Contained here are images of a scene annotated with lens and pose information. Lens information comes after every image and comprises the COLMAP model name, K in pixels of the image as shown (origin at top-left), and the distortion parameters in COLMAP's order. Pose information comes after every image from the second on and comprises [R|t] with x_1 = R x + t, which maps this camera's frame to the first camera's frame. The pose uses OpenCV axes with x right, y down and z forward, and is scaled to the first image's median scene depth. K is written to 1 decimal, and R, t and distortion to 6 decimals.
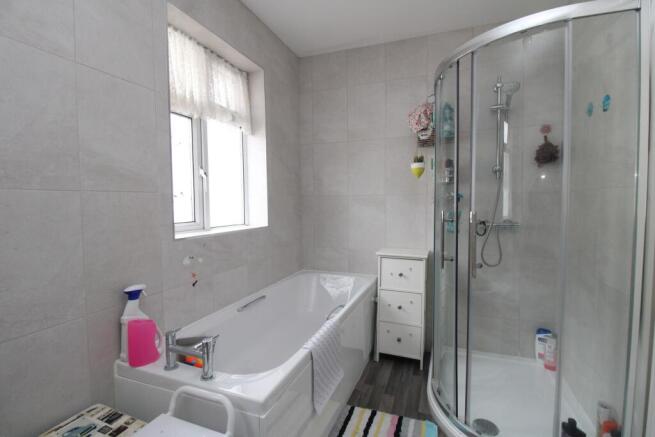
lens RADIAL K [[306.3, 0, 339.6], [0, 306.3, 217.0], [0, 0, 1]] dist [-0.003034, -0.001169]
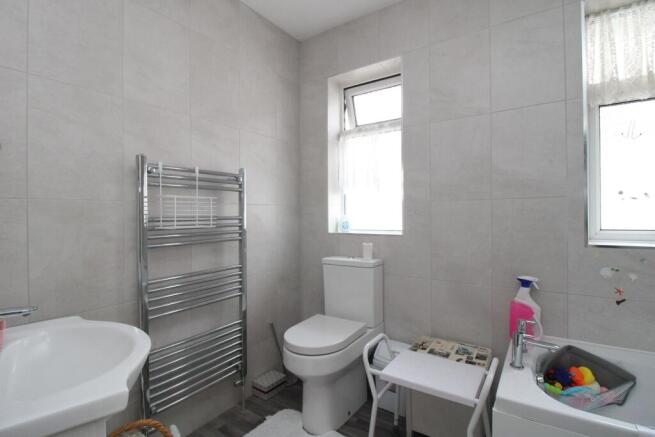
lens RADIAL K [[319.6, 0, 327.5], [0, 319.6, 218.5], [0, 0, 1]] dist [-0.001489, 0.000032]
pose [[-0.248498, 0.027135, -0.968252, 0.732024], [-0.035375, 0.998686, 0.037067, -0.020322], [0.967986, 0.043463, -0.247211, 0.544989]]
